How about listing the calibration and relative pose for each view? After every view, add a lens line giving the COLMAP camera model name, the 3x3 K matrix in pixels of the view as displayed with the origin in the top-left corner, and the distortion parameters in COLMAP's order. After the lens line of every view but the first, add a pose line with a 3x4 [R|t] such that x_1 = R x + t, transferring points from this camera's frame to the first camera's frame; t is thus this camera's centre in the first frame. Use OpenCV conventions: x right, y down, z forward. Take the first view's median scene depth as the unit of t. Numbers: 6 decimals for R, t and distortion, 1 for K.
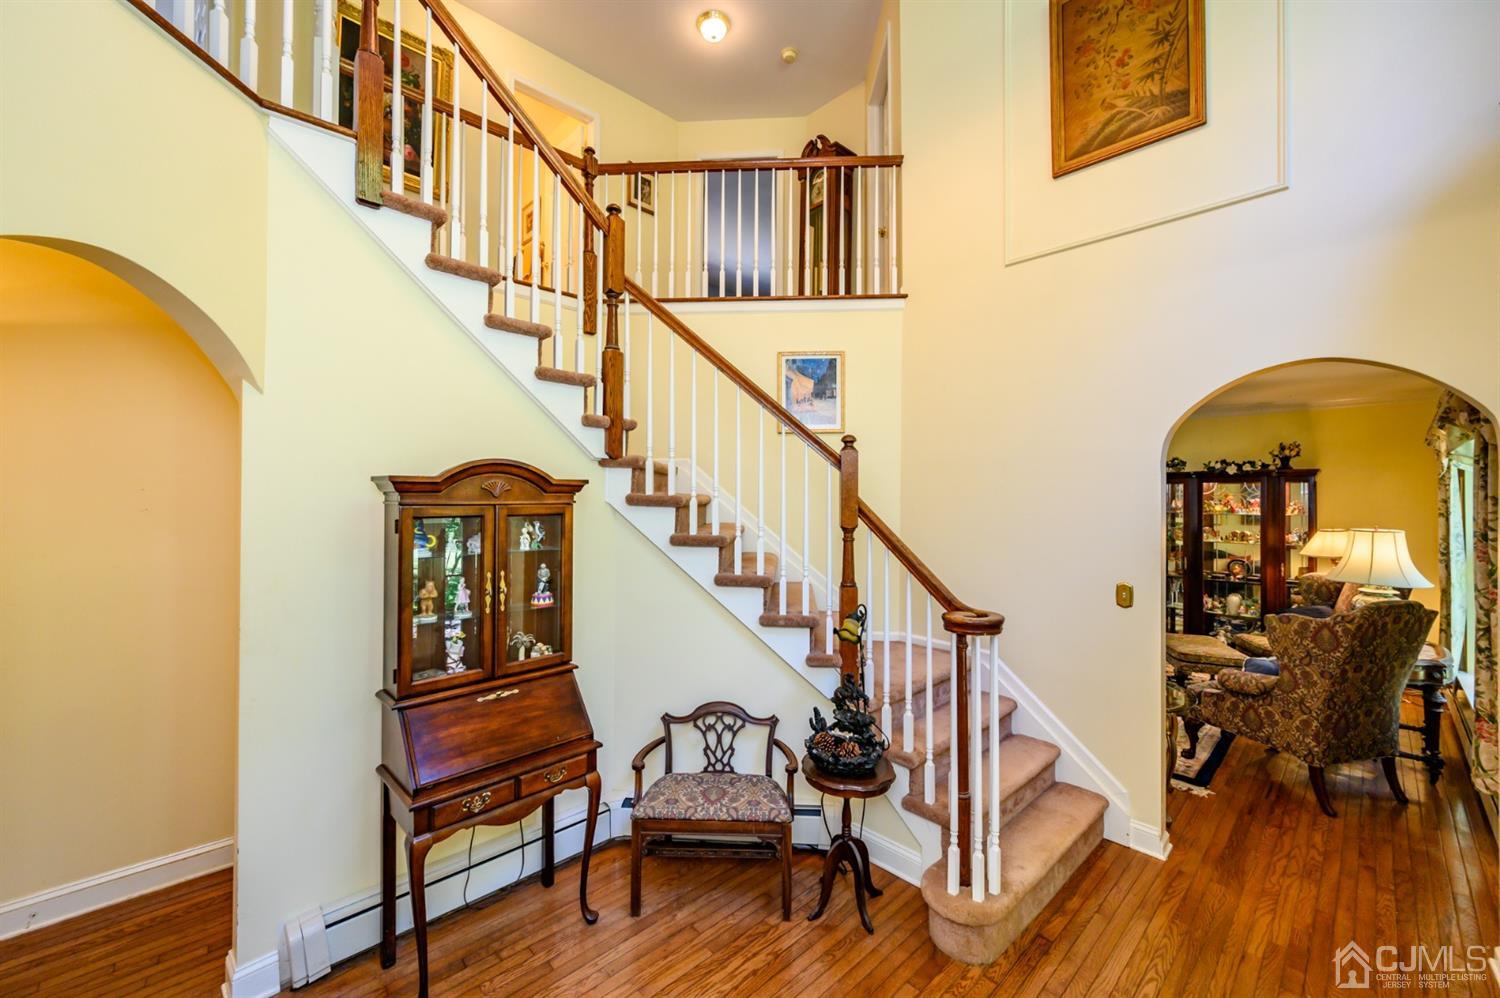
lens RADIAL K [[589.2, 0, 748.5], [0, 589.2, 495.3], [0, 0, 1]] dist [0.001762, -0.000188]
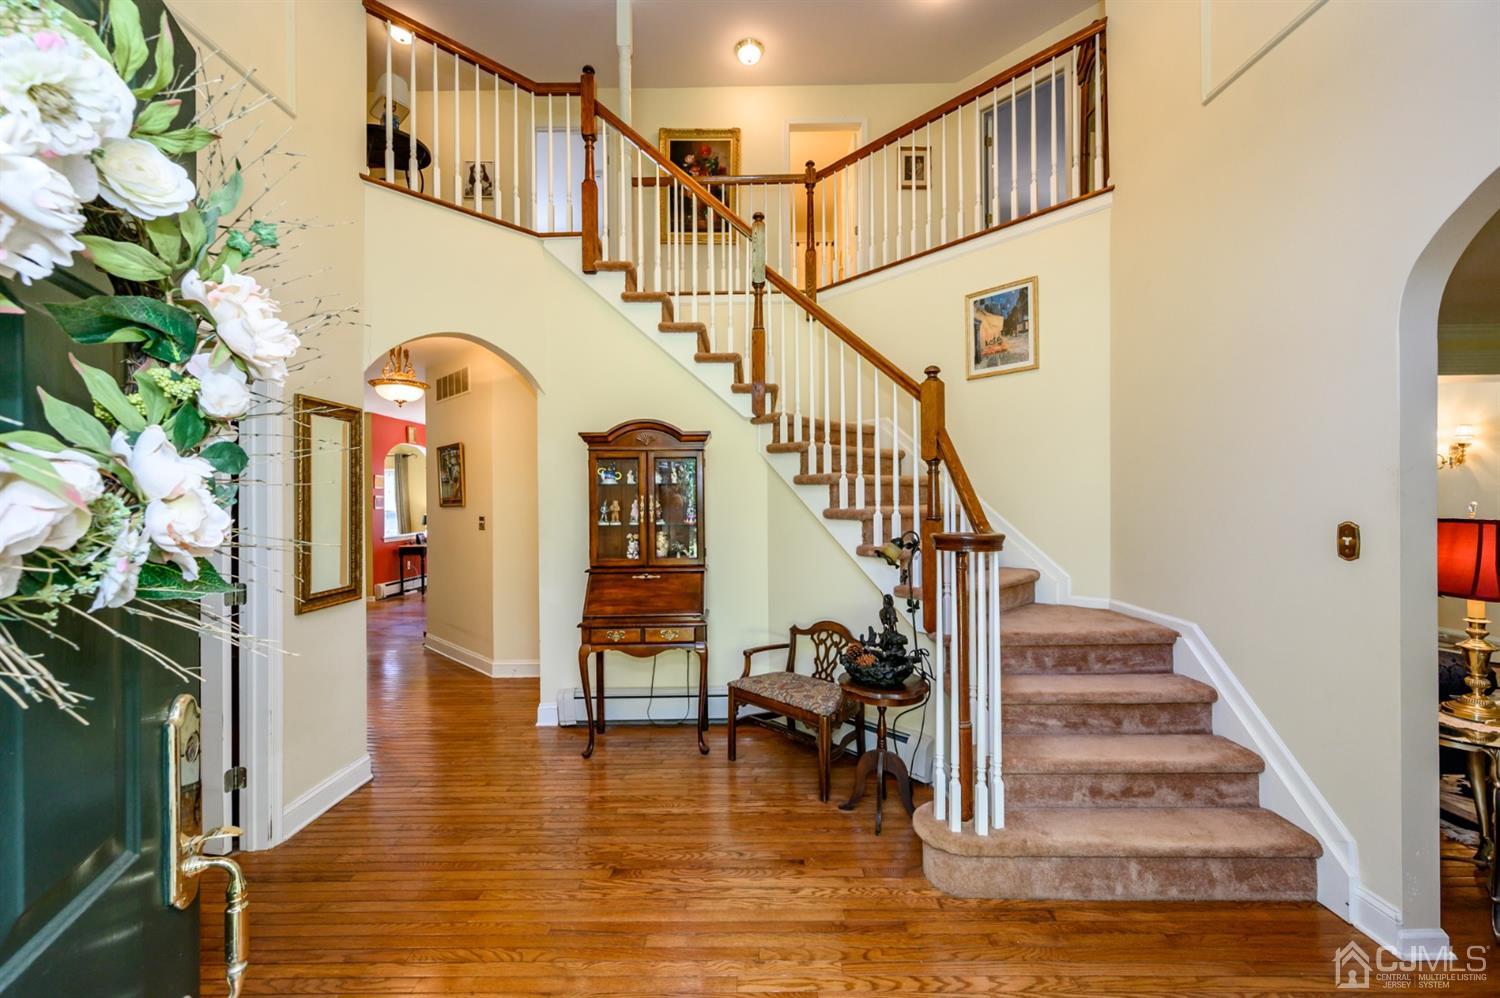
lens RADIAL K [[589.2, 0, 747.6], [0, 589.2, 502.5], [0, 0, 1]] dist [0.001762, -0.000188]
pose [[0.728854, -0.009958, -0.684597, 0.614815], [0.017407, 0.999841, 0.003988, 0.115906], [0.684448, -0.014823, 0.728911, 0.069353]]
